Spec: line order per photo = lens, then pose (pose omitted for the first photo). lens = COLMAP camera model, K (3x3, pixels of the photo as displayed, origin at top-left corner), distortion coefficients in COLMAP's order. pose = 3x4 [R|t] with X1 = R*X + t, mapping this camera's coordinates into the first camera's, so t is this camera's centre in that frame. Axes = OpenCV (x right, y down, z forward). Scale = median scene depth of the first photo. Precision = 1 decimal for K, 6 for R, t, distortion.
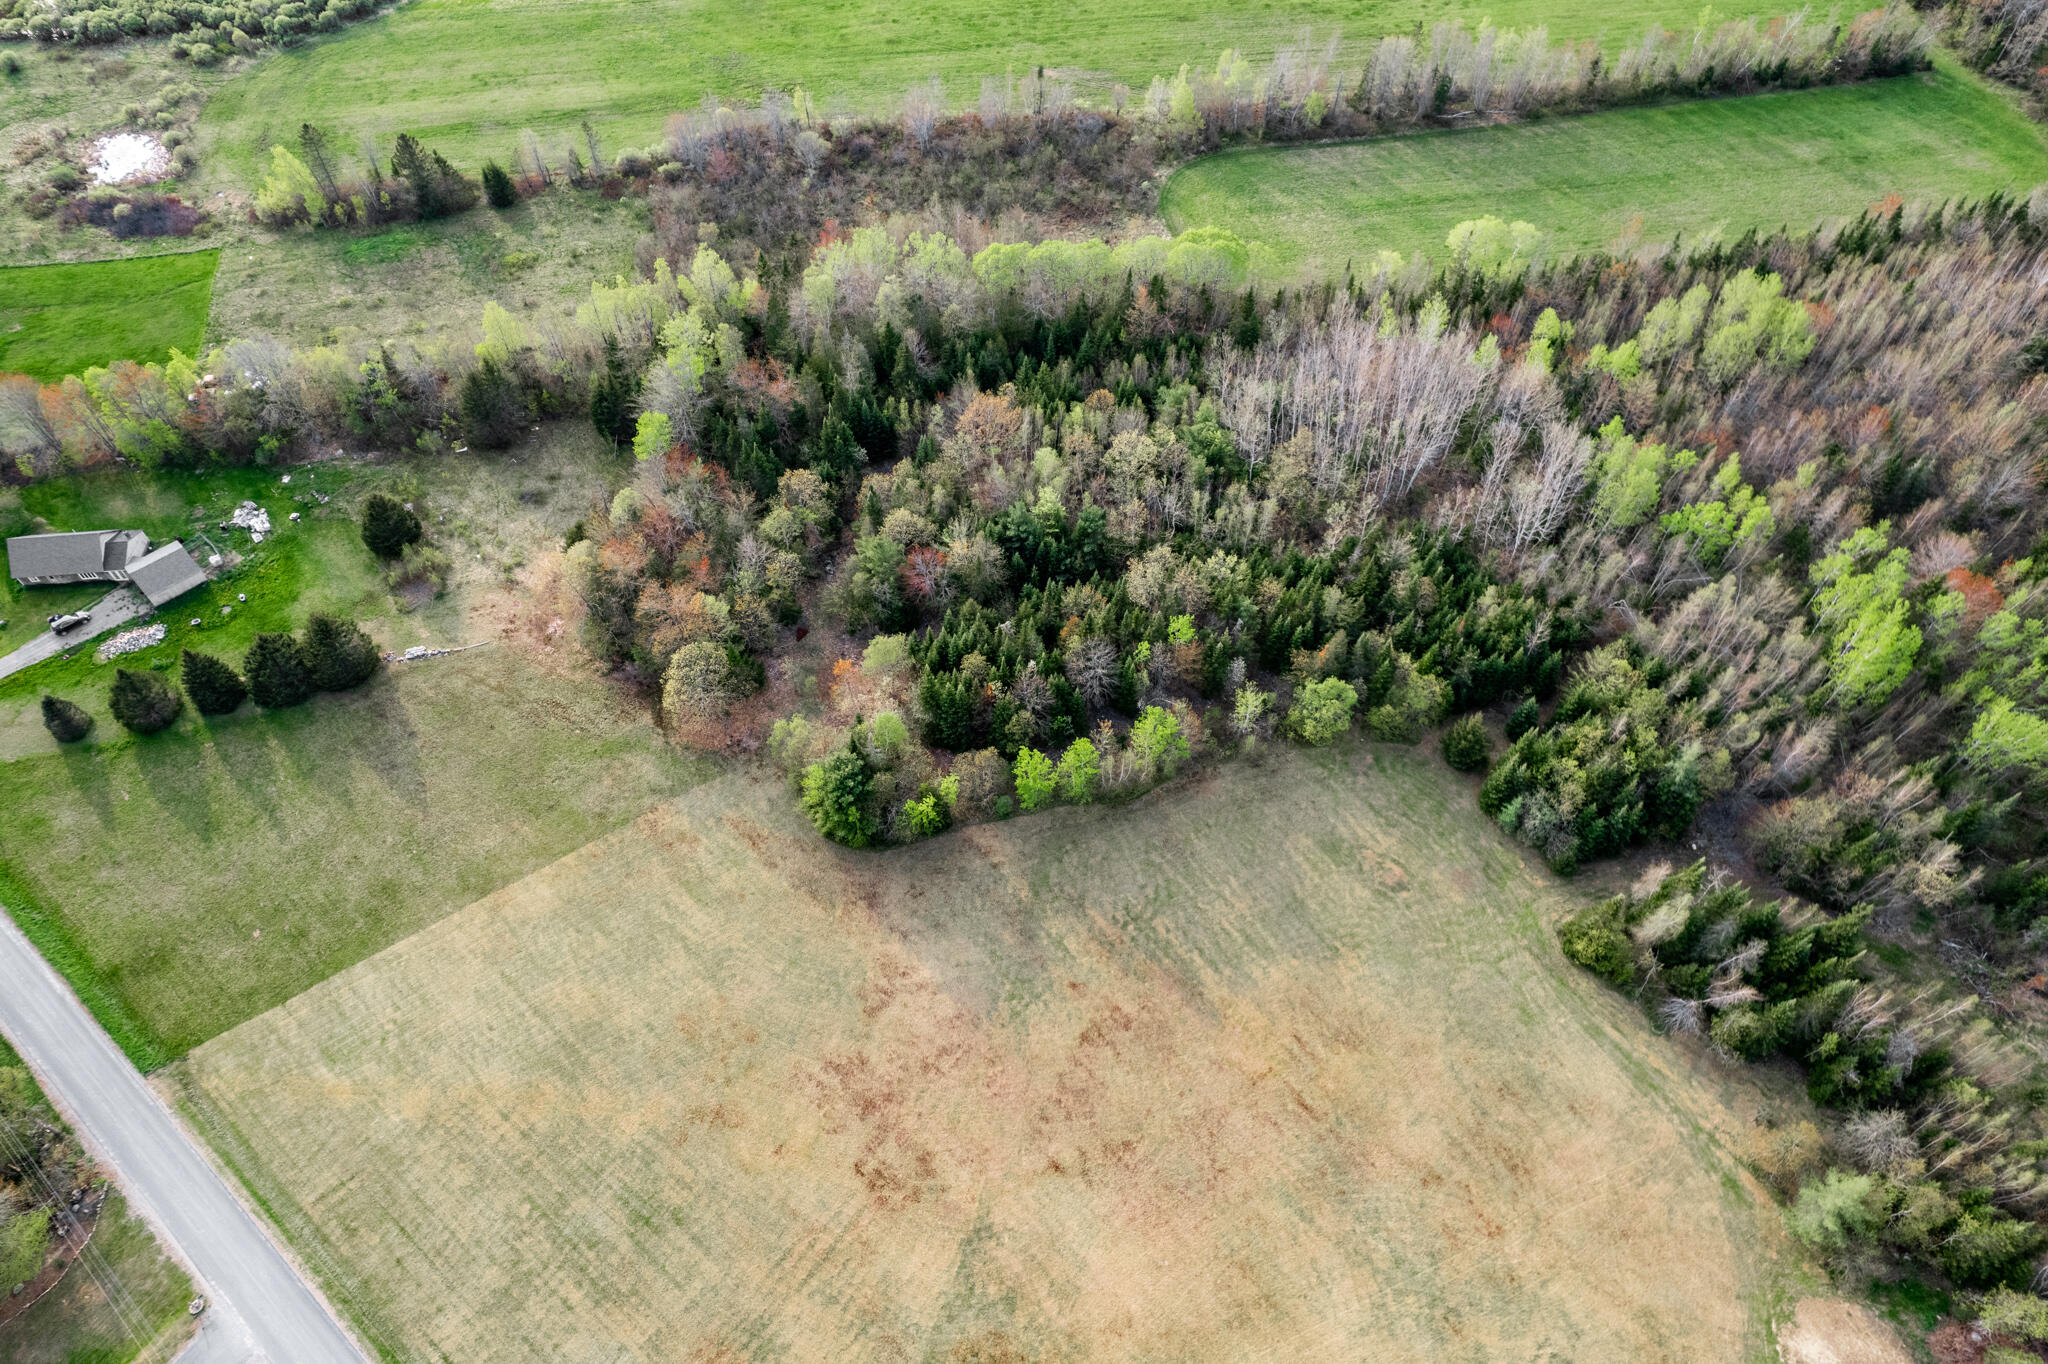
lens RADIAL K [[1340.5, 0, 1025.3], [0, 1340.5, 676.9], [0, 0, 1]] dist [-0.083161, 0.080474]
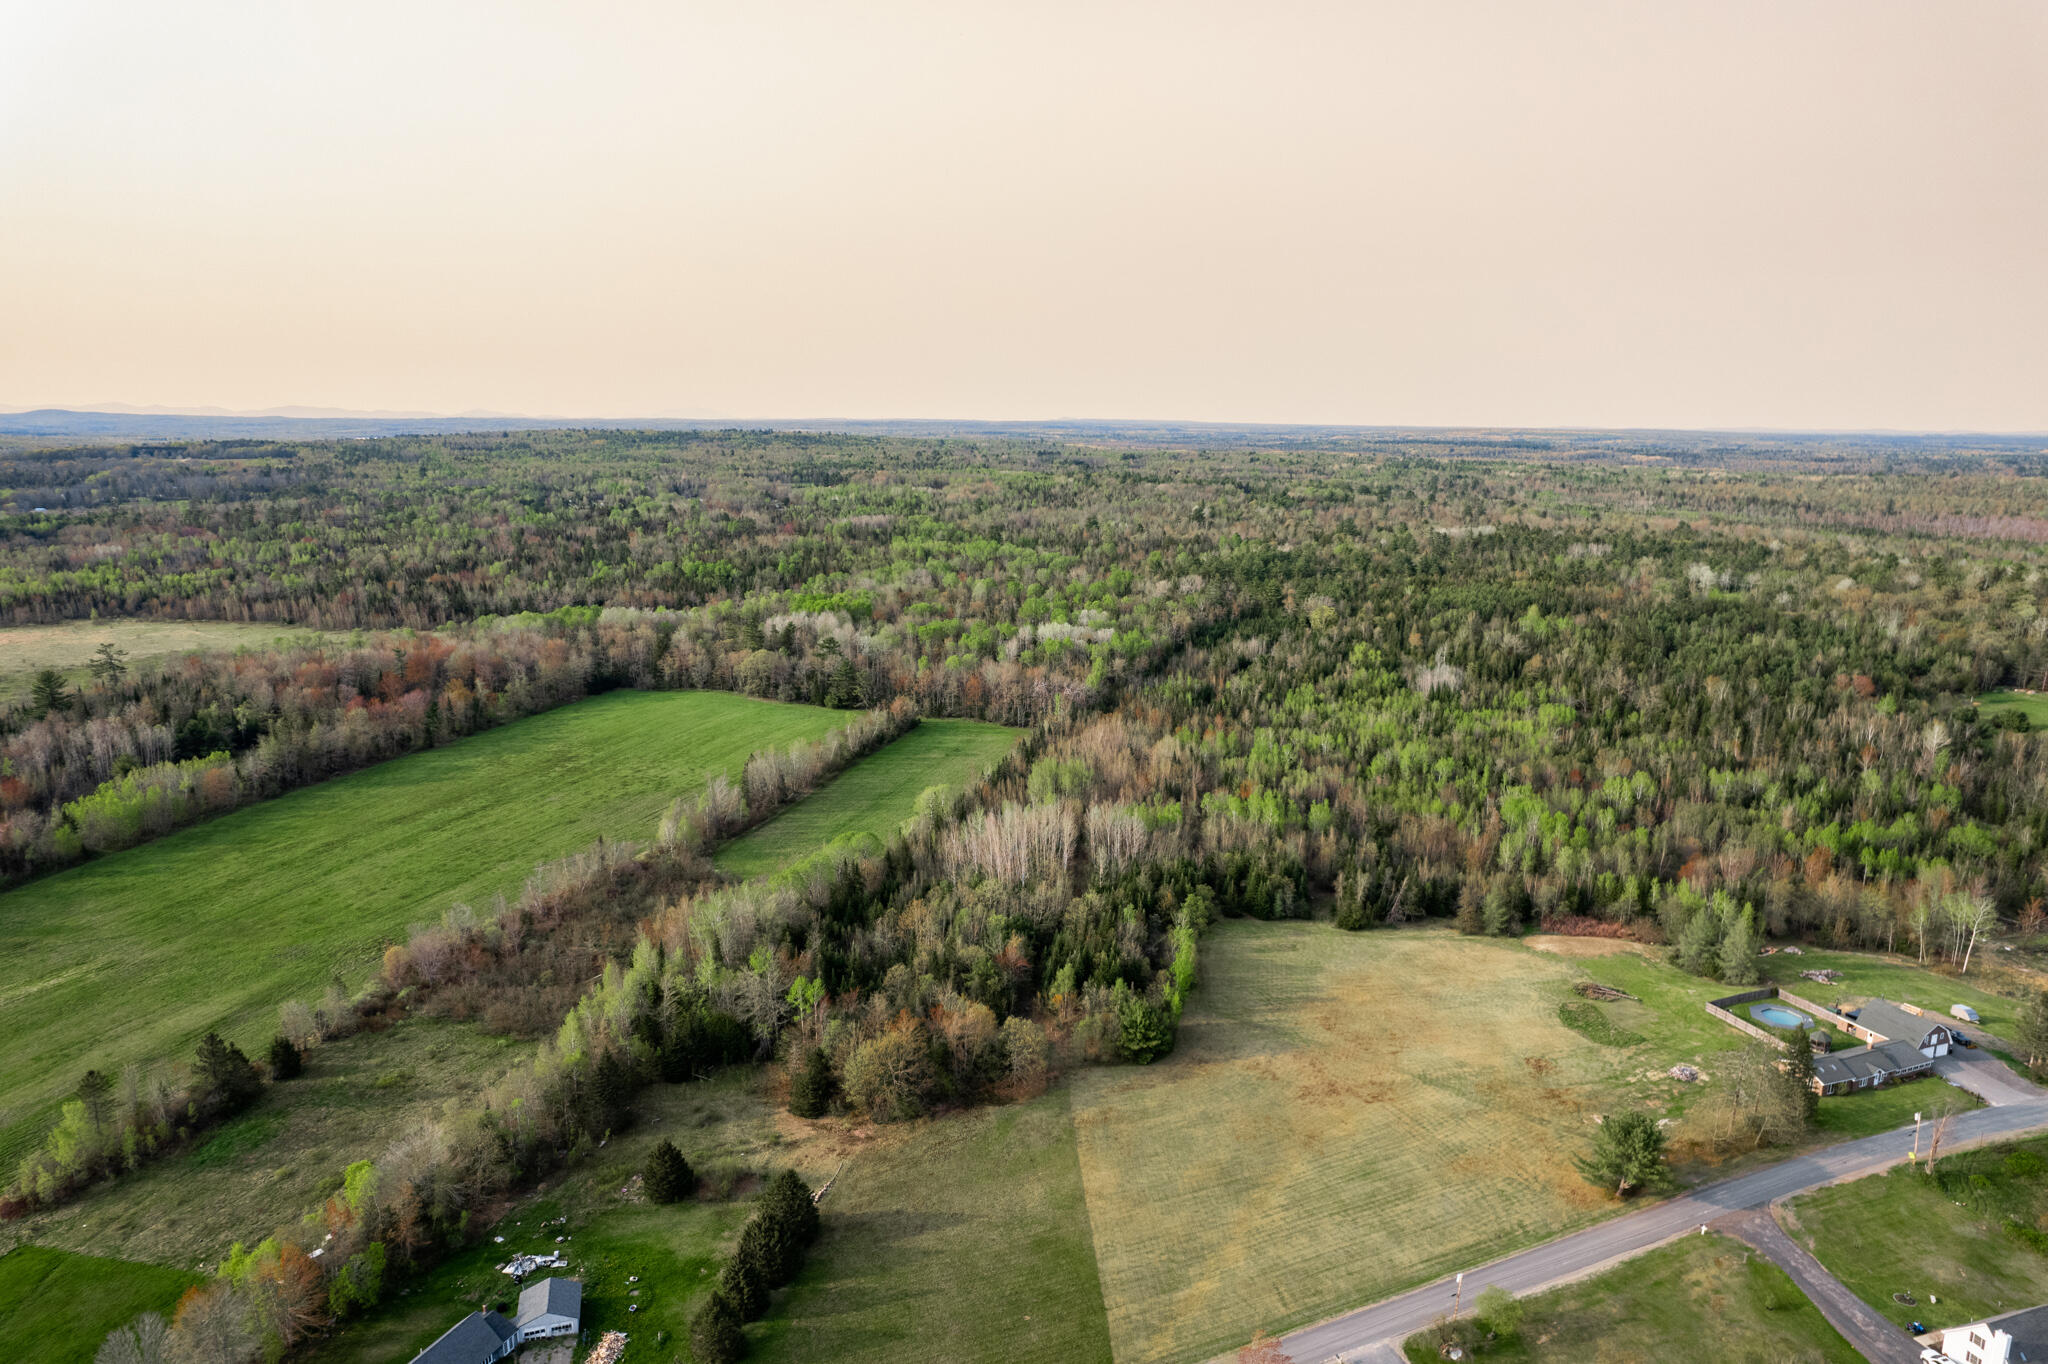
lens RADIAL K [[1327.5, 0, 1018.1], [0, 1327.5, 654.8], [0, 0, 1]] dist [-0.081274, 0.074416]
pose [[0.480426, -0.157956, 0.862694, -1.437184], [0.688796, 0.676860, -0.259654, 0.089657], [-0.542909, 0.718965, 0.433981, 0.078613]]
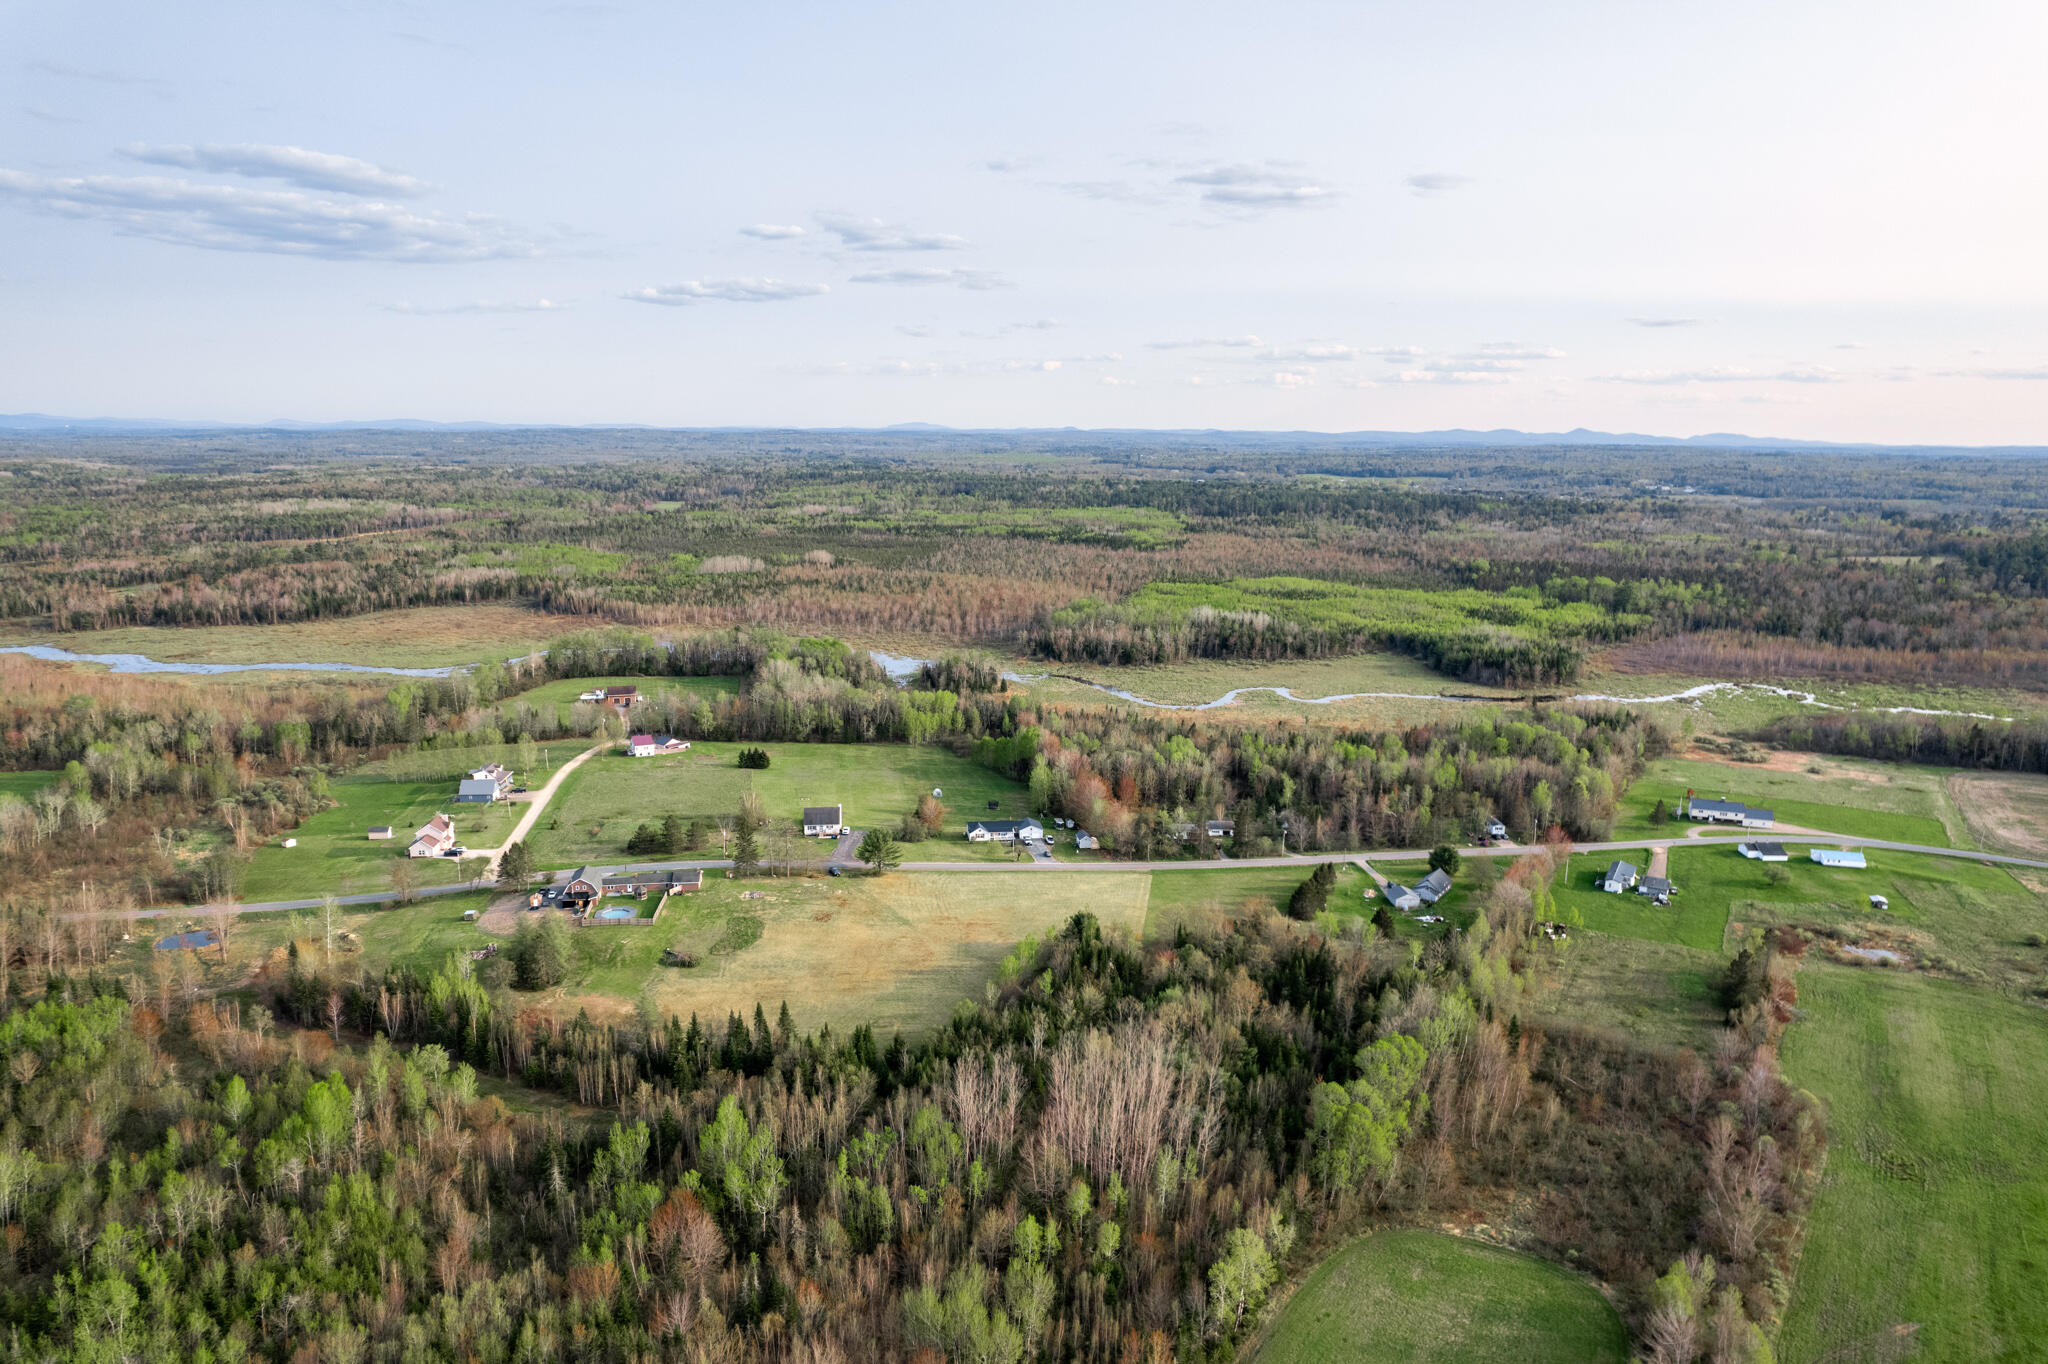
lens RADIAL K [[1326.3, 0, 1030.4], [0, 1326.3, 679.6], [0, 0, 1]] dist [-0.056600, 0.034754]
pose [[-0.646558, 0.132288, -0.751307, 1.473646], [-0.610382, 0.501046, 0.613504, -1.377487], [0.457598, 0.855250, -0.243209, 1.101414]]
